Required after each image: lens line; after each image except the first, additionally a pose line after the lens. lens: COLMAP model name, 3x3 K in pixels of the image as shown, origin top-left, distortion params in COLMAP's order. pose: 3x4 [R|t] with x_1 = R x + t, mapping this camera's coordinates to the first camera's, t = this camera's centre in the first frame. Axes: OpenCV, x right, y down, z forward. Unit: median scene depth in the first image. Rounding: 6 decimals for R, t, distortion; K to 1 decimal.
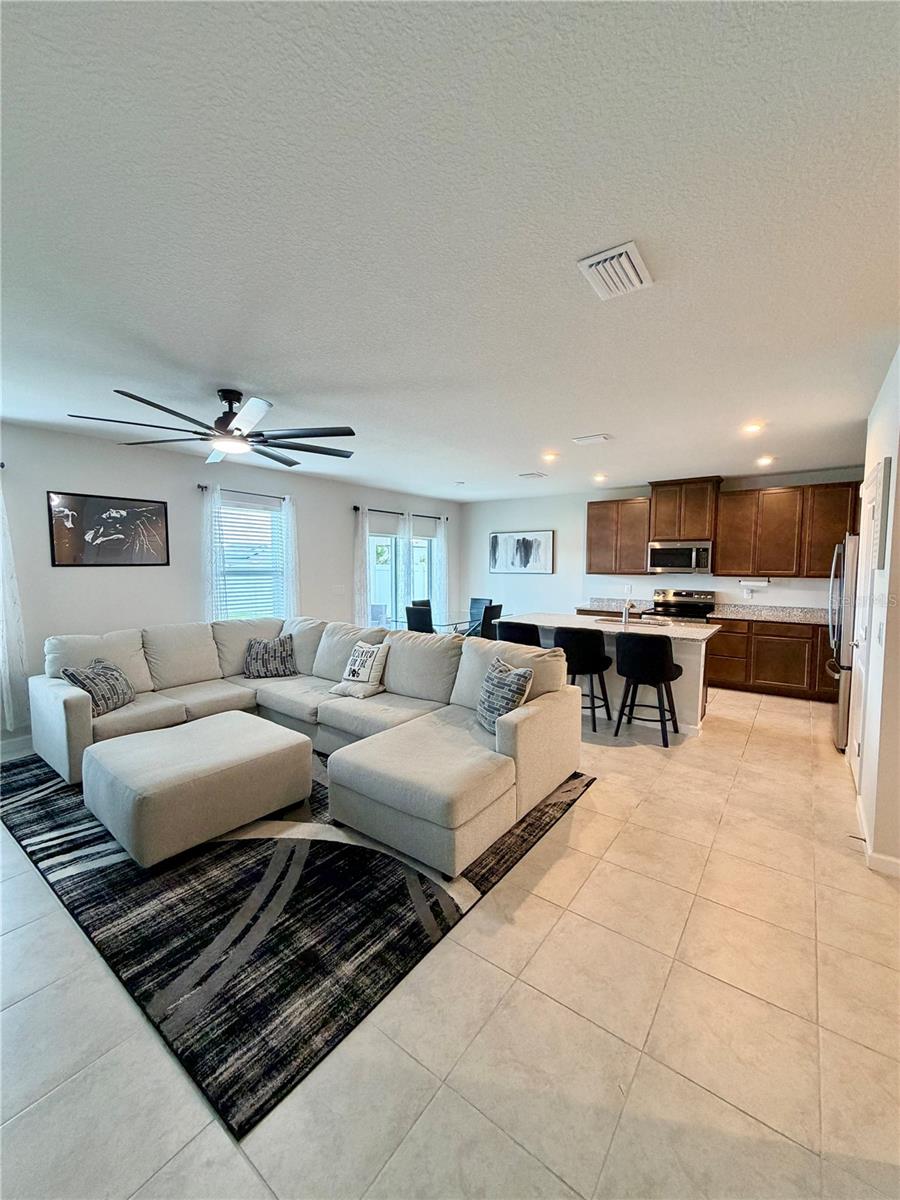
lens RADIAL K [[477.8, 0, 451.0], [0, 477.8, 596.8], [0, 0, 1]] dist [0.000324, -0.000054]
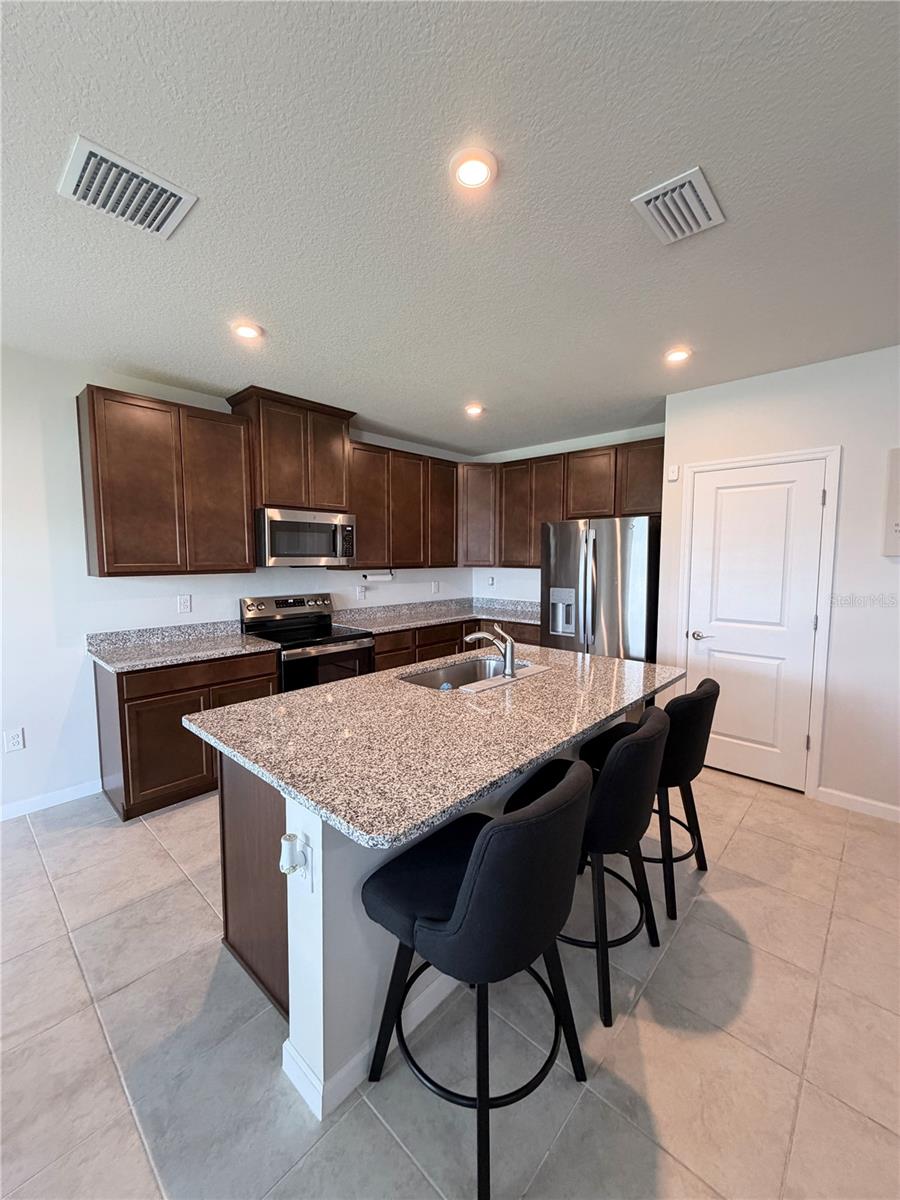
lens RADIAL K [[477.8, 0, 451.0], [0, 477.8, 596.8], [0, 0, 1]] dist [0.000324, -0.000054]
pose [[0.107793, -0.090392, 0.990056, -0.100815], [0.067881, 0.994203, 0.083380, -0.065464], [-0.991853, 0.058218, 0.113304, 1.006109]]
